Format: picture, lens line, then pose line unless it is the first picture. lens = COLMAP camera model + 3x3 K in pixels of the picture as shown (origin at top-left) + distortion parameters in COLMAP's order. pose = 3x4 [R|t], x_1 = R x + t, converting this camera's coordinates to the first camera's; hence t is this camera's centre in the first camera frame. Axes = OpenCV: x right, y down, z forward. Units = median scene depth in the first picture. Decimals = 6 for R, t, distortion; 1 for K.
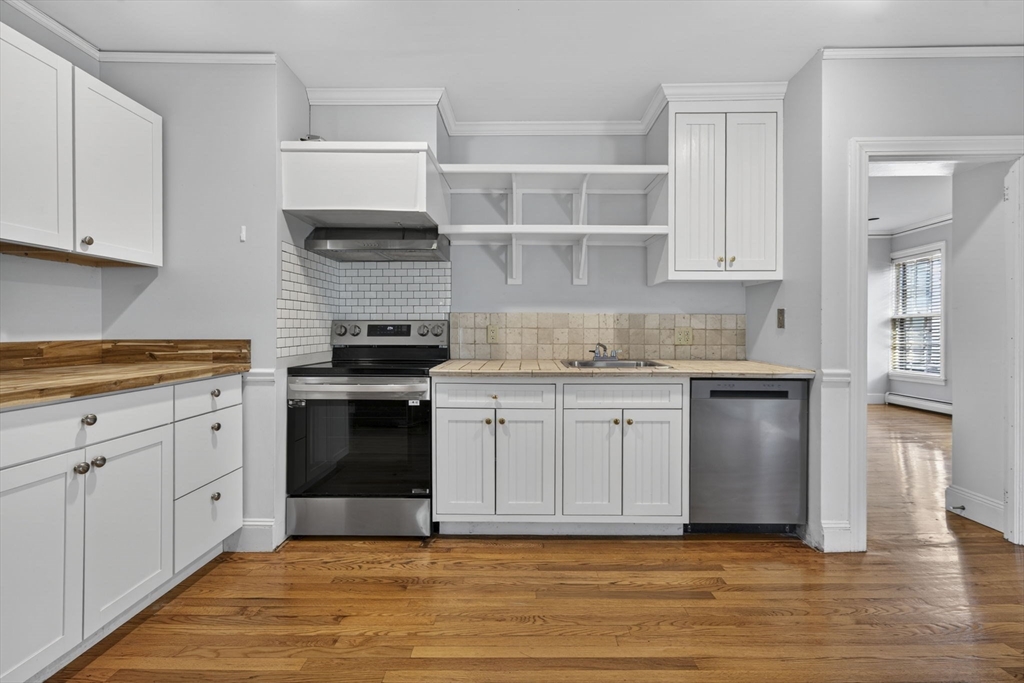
lens RADIAL K [[468.2, 0, 523.7], [0, 468.2, 328.1], [0, 0, 1]] dist [0.003045, 0.003647]
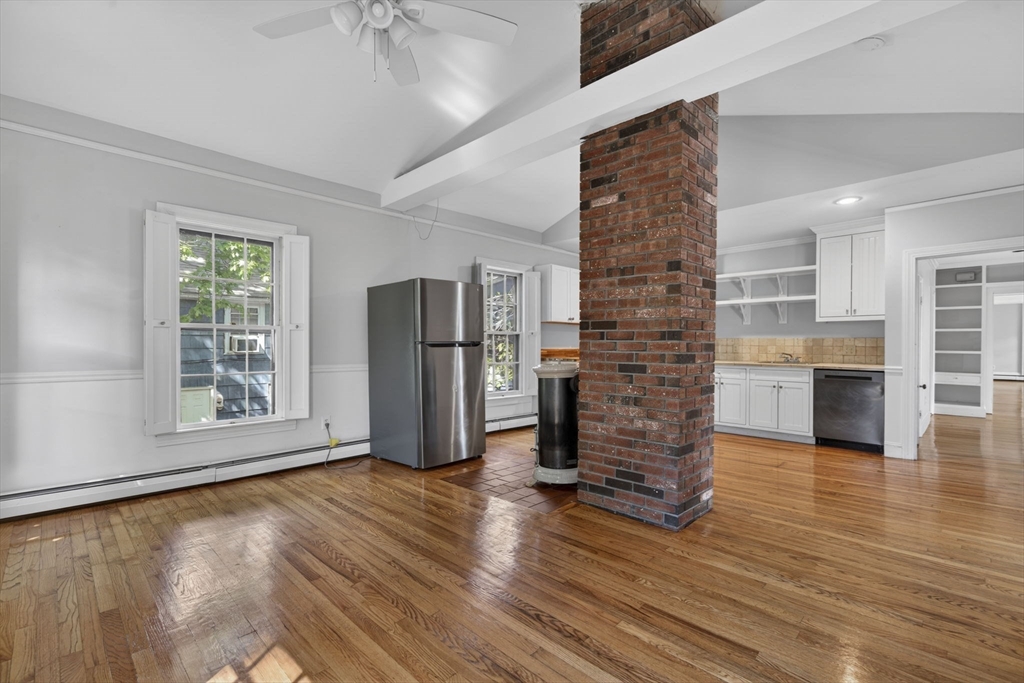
lens RADIAL K [[468.2, 0, 491.3], [0, 468.2, 347.8], [0, 0, 1]] dist [0.003045, 0.003647]
pose [[0.680584, 0.007038, -0.732636, 0.913665], [-0.006295, 0.999973, 0.003758, 0.011830], [0.732643, 0.002055, 0.680610, -1.527007]]
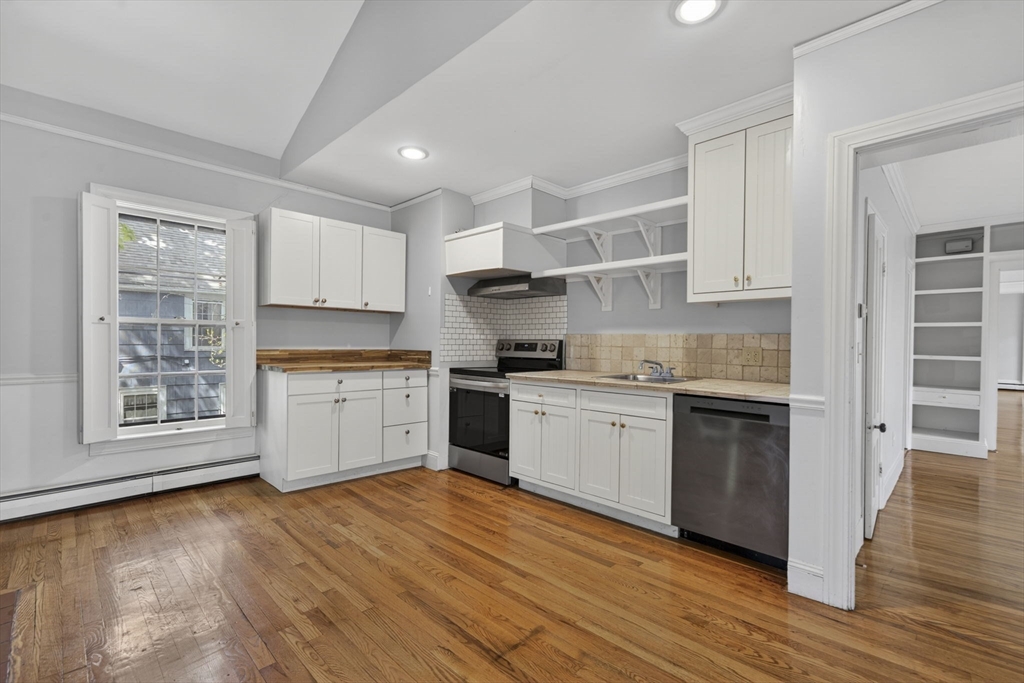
lens RADIAL K [[468.2, 0, 510.8], [0, 468.2, 347.8], [0, 0, 1]] dist [0.003045, 0.003647]
pose [[0.702816, 0.013037, -0.711252, 0.857085], [-0.011183, 0.999911, 0.007277, -0.003457], [0.711284, 0.002840, 0.702899, -0.040002]]
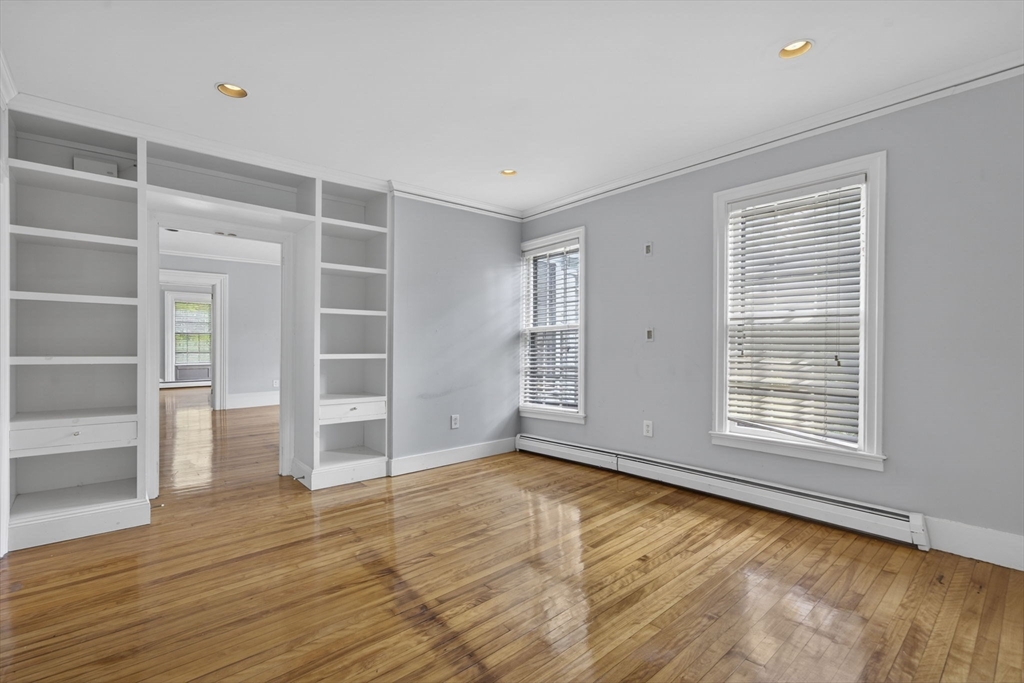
lens RADIAL K [[468.2, 0, 529.1], [0, 468.2, 349.0], [0, 0, 1]] dist [0.003045, 0.003647]
pose [[0.730547, -0.002836, 0.682857, 0.752605], [0.000635, 0.999994, 0.003474, 0.004940], [-0.682863, -0.002105, 0.730544, 1.179456]]
